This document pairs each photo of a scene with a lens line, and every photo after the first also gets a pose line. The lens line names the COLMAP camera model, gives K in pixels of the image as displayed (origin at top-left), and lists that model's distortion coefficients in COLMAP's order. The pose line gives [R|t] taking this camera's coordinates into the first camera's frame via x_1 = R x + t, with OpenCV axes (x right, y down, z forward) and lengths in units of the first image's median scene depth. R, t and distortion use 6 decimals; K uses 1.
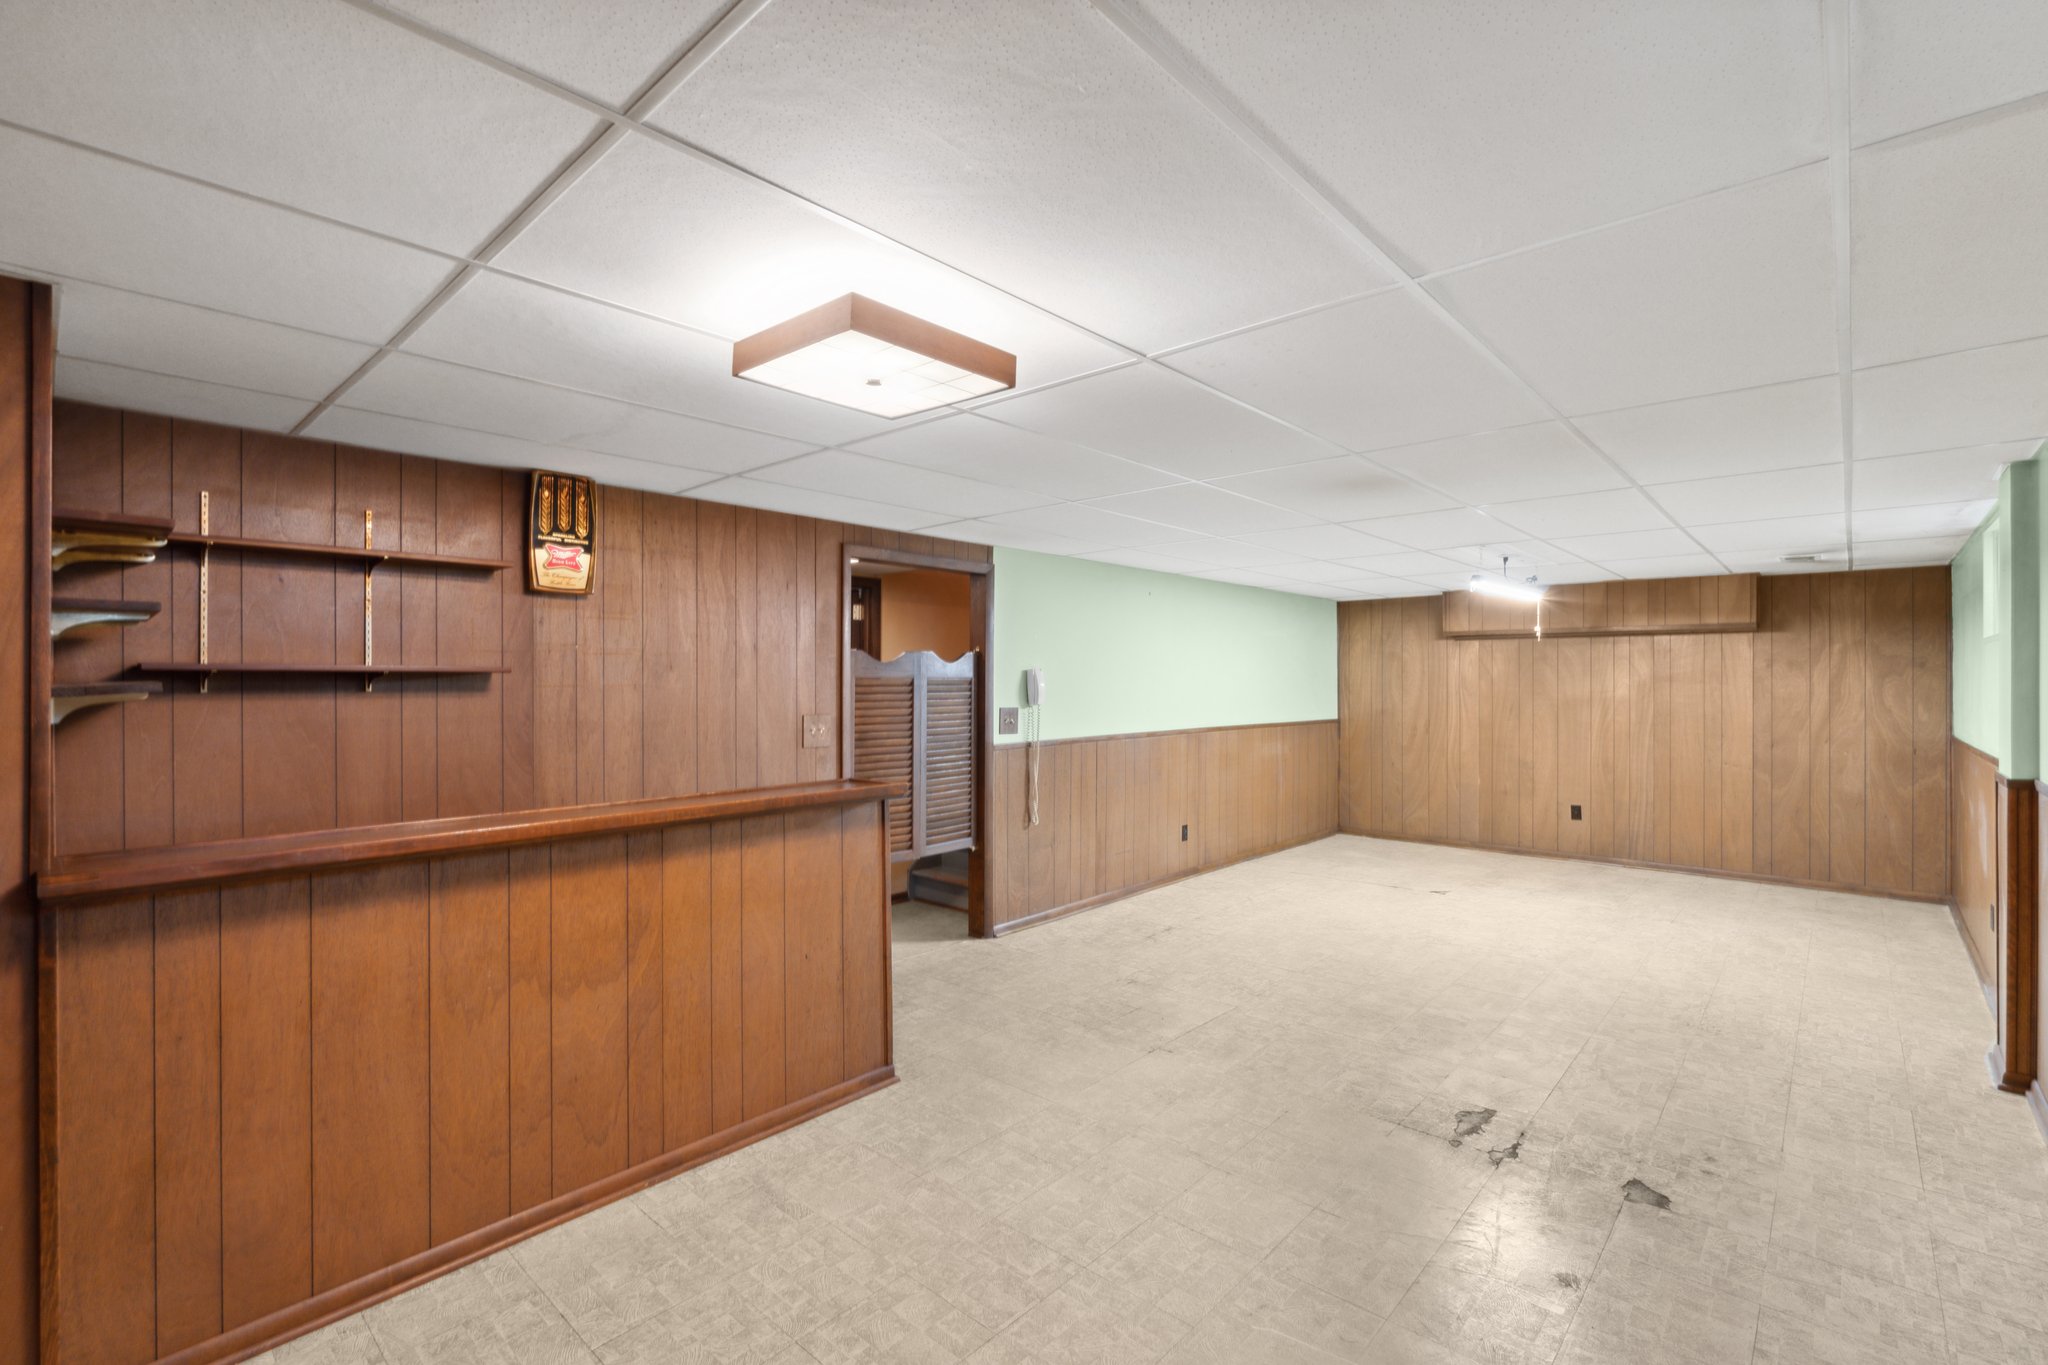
lens RADIAL K [[907.2, 0, 1024.0], [0, 907.2, 682.5], [0, 0, 1]] dist [0.002461, 0.000110]
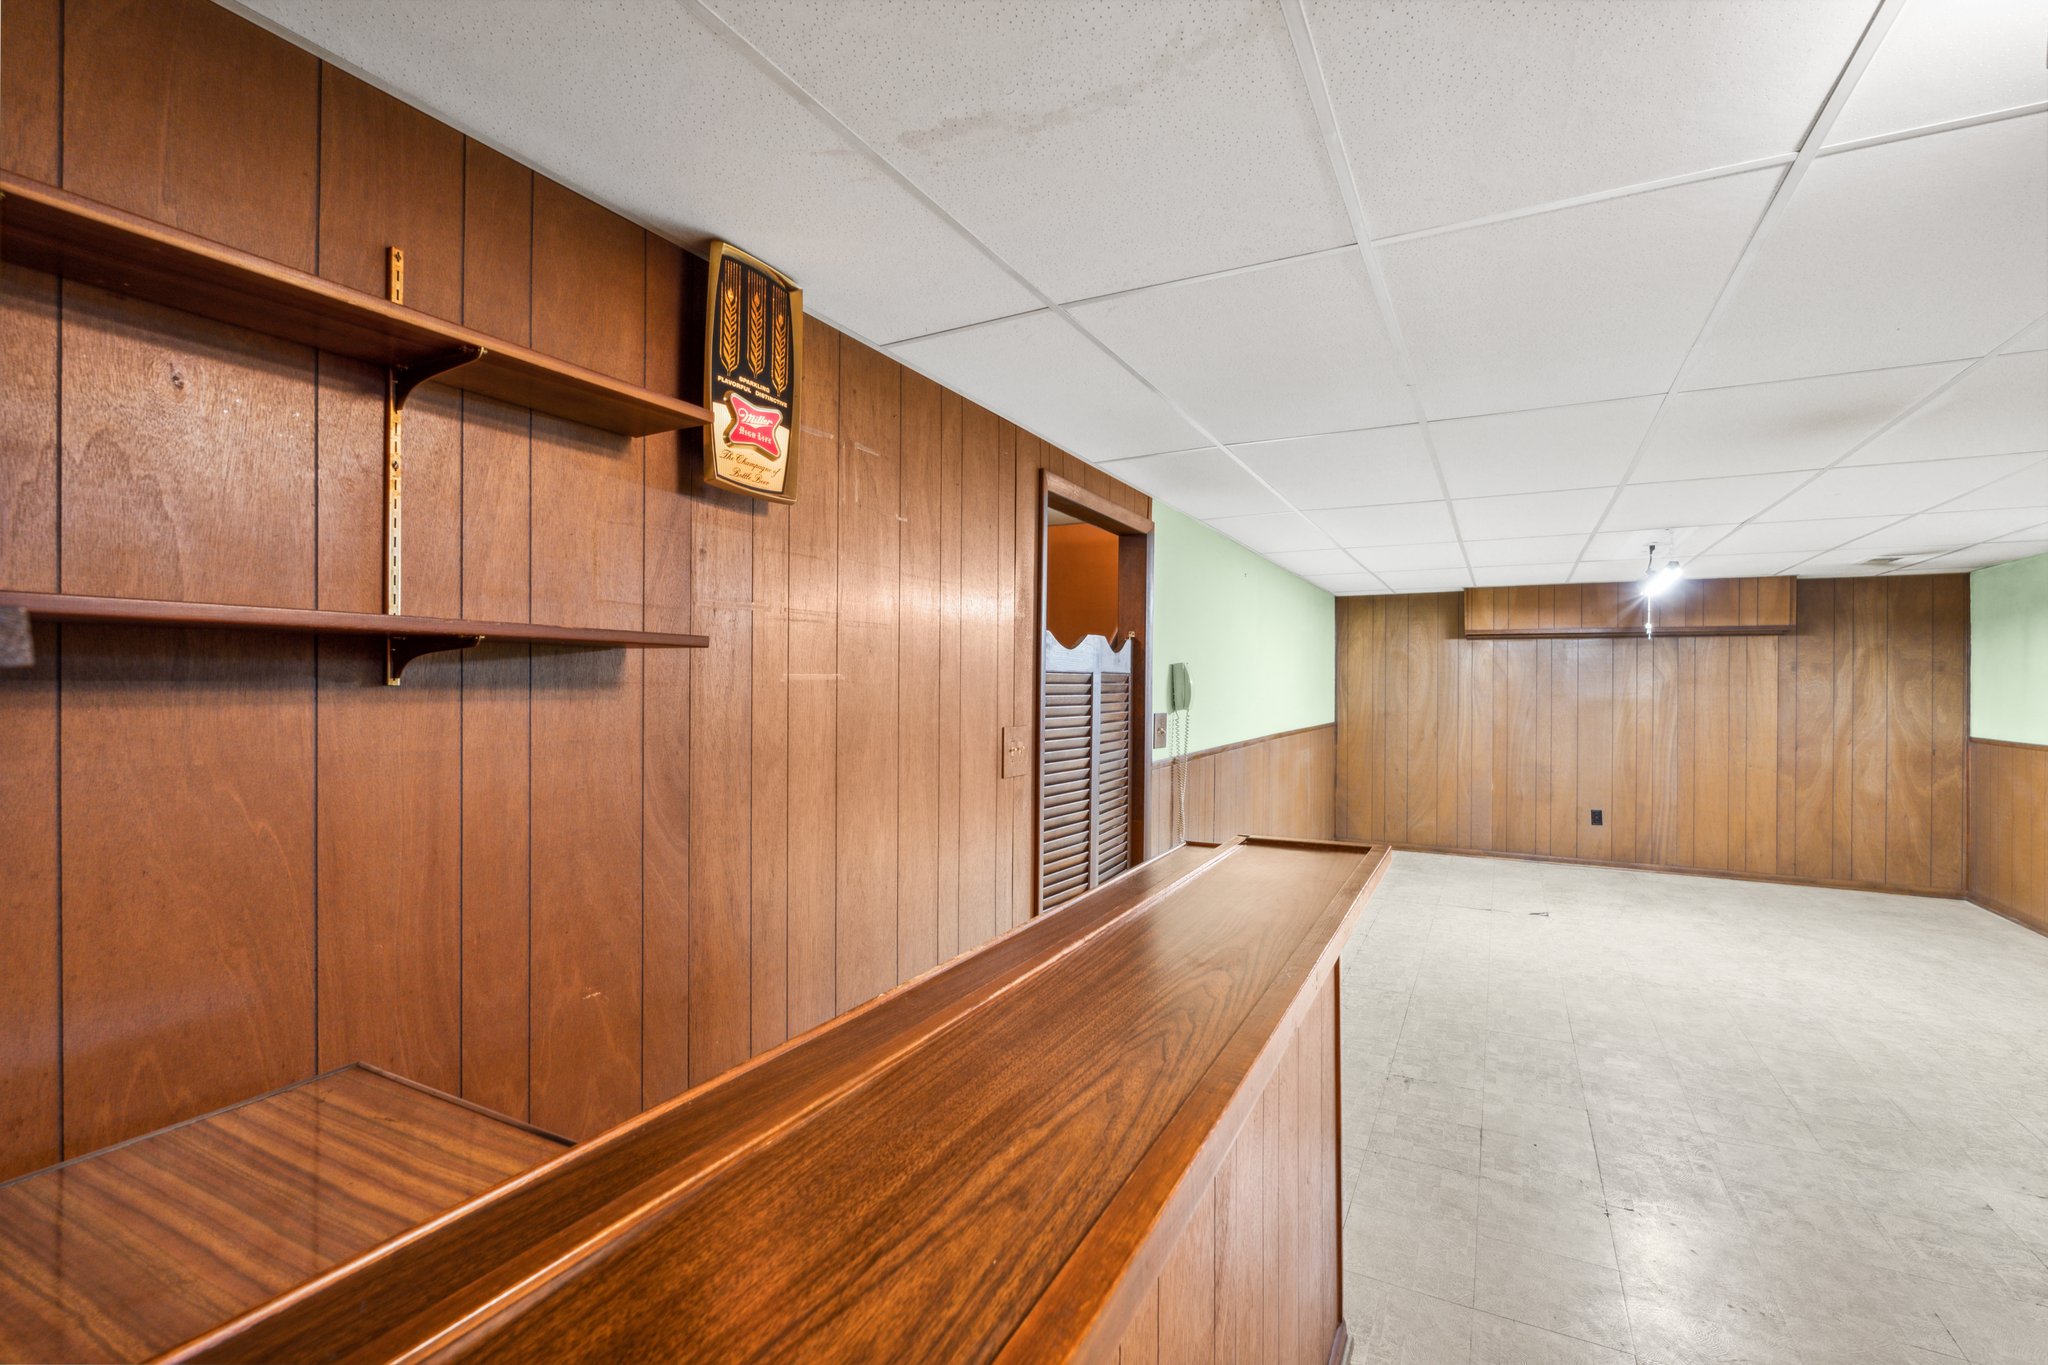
lens RADIAL K [[891.3, 0, 1024.0], [0, 891.3, 682.5], [0, 0, 1]] dist [0.001118, 0.000062]
pose [[0.968783, 0.005921, 0.247838, -0.273958], [-0.005656, 0.999982, -0.001780, 0.003760], [-0.247844, 0.000323, 0.968800, 0.269227]]
